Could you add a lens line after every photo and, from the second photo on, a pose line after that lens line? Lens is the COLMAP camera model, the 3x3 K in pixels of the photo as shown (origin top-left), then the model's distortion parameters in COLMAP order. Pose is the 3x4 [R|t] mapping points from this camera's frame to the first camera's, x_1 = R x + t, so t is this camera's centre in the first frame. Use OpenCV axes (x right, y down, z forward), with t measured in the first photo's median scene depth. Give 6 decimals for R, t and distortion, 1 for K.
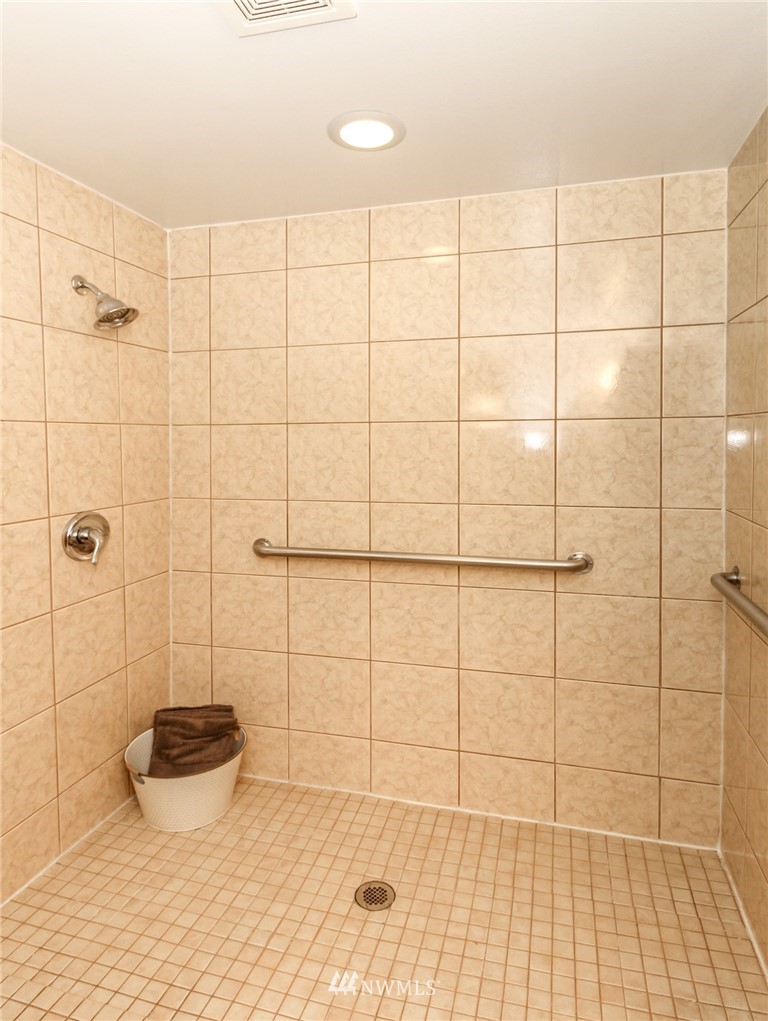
lens RADIAL K [[630.4, 0, 384.1], [0, 630.4, 496.7], [0, 0, 1]] dist [0.010024, -0.000381]
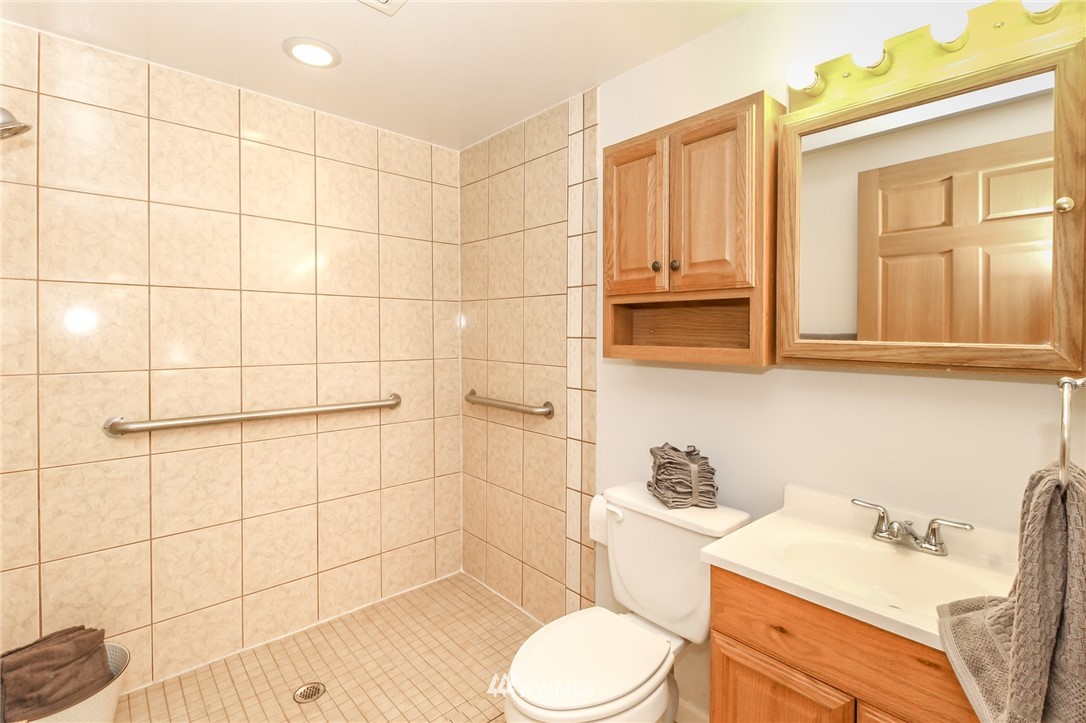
lens RADIAL K [[517.4, 0, 534.2], [0, 517.4, 345.4], [0, 0, 1]] dist [-0.000633, -0.001412]
pose [[0.519798, -0.024753, 0.853931, -0.496107], [0.041811, 0.999119, 0.003511, -0.009069], [-0.853266, 0.033879, 0.520375, 0.139188]]
